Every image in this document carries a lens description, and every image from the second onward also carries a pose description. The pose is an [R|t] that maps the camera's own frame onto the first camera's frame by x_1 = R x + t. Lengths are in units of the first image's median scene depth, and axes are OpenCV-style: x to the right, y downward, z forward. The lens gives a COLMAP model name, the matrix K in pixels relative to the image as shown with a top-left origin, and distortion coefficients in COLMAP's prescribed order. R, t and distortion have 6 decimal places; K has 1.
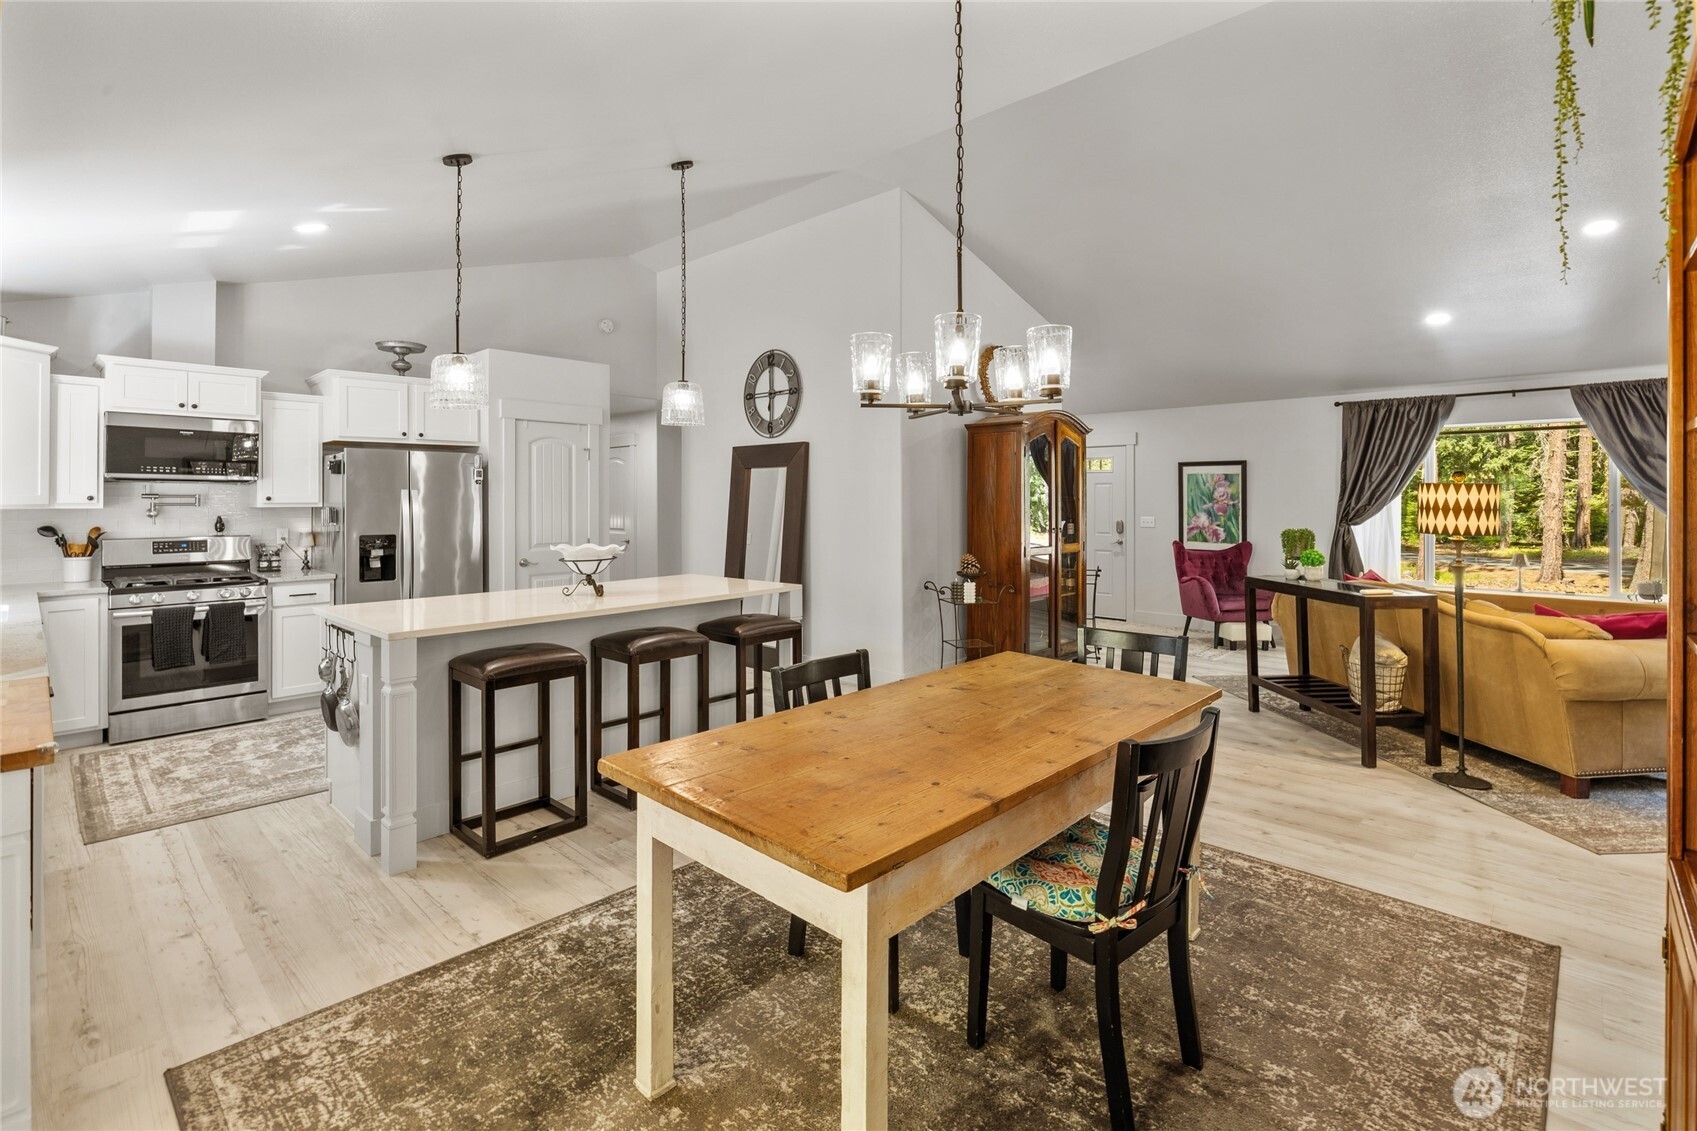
lens RADIAL K [[781.5, 0, 843.7], [0, 781.5, 503.6], [0, 0, 1]] dist [-0.001954, 0.001543]
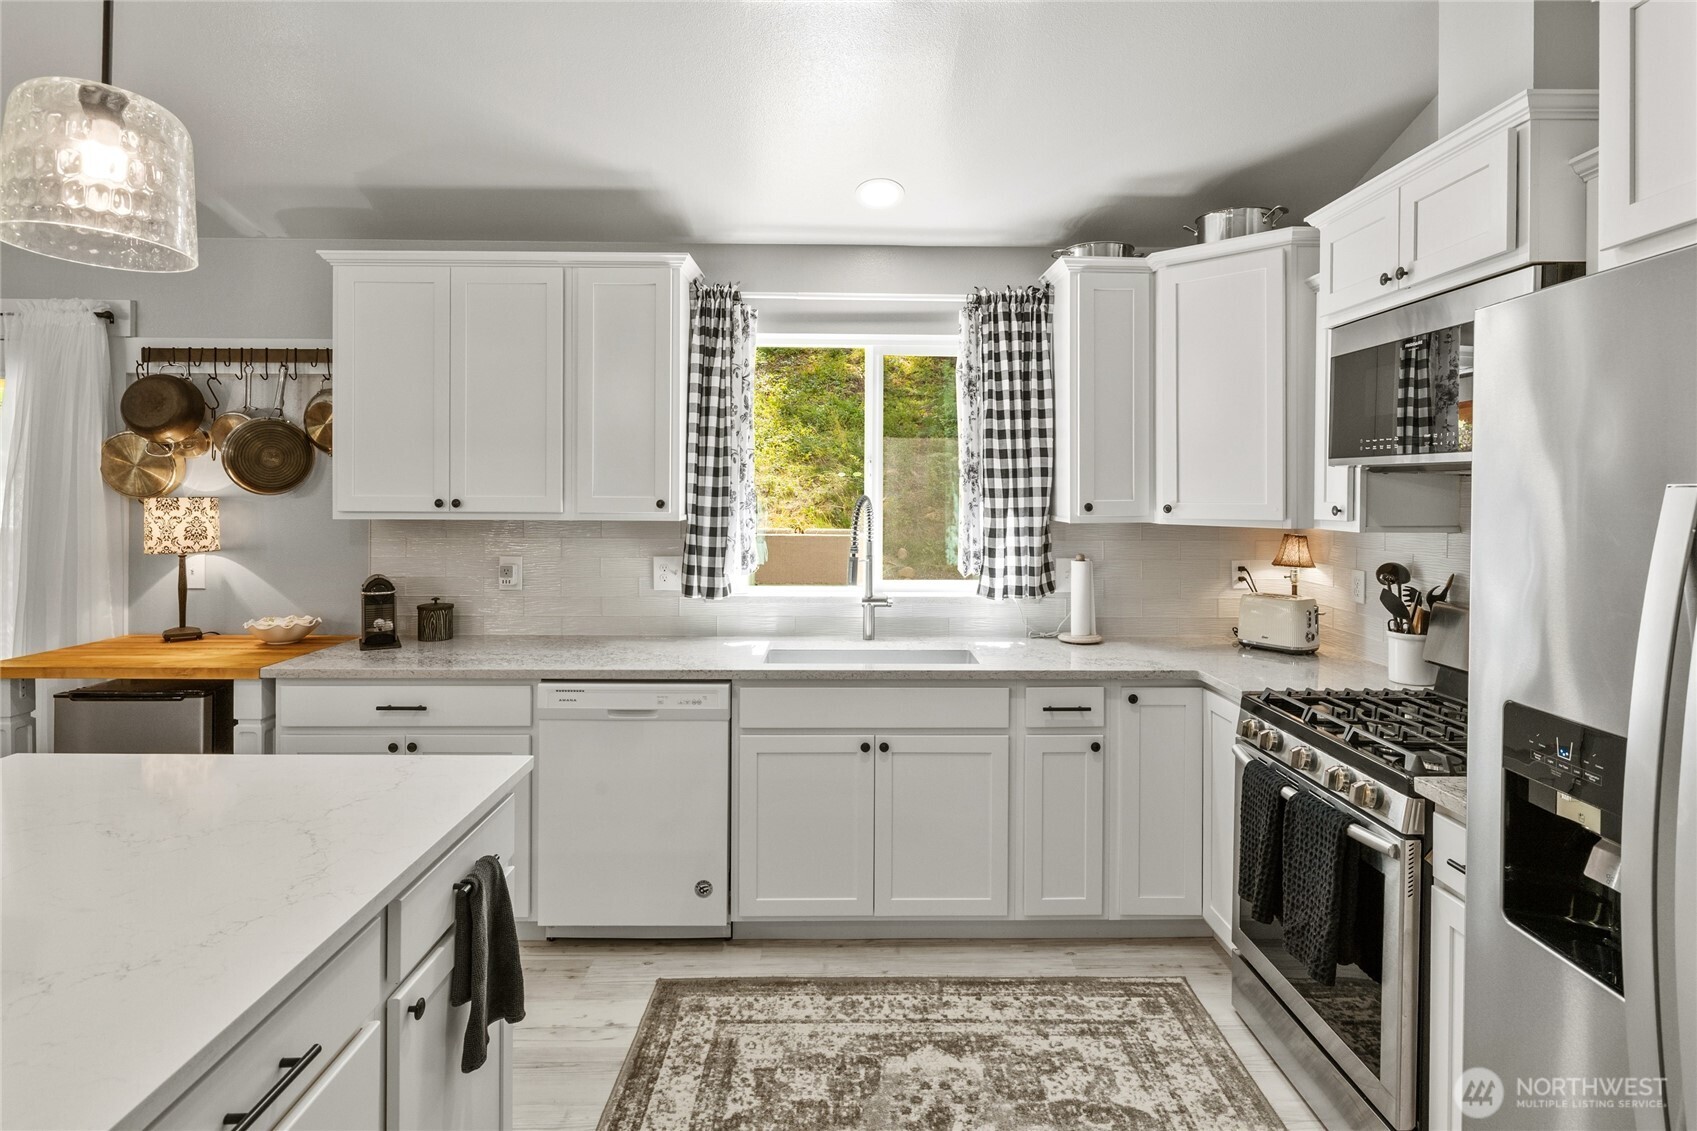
lens RADIAL K [[899.5, 0, 843.3], [0, 899.5, 473.7], [0, 0, 1]] dist [-0.006175, 0.000918]
pose [[-0.715174, -0.017131, -0.698737, -0.338557], [-0.010035, 0.999848, -0.014242, -0.018537], [0.698875, -0.003173, -0.715237, 1.154542]]
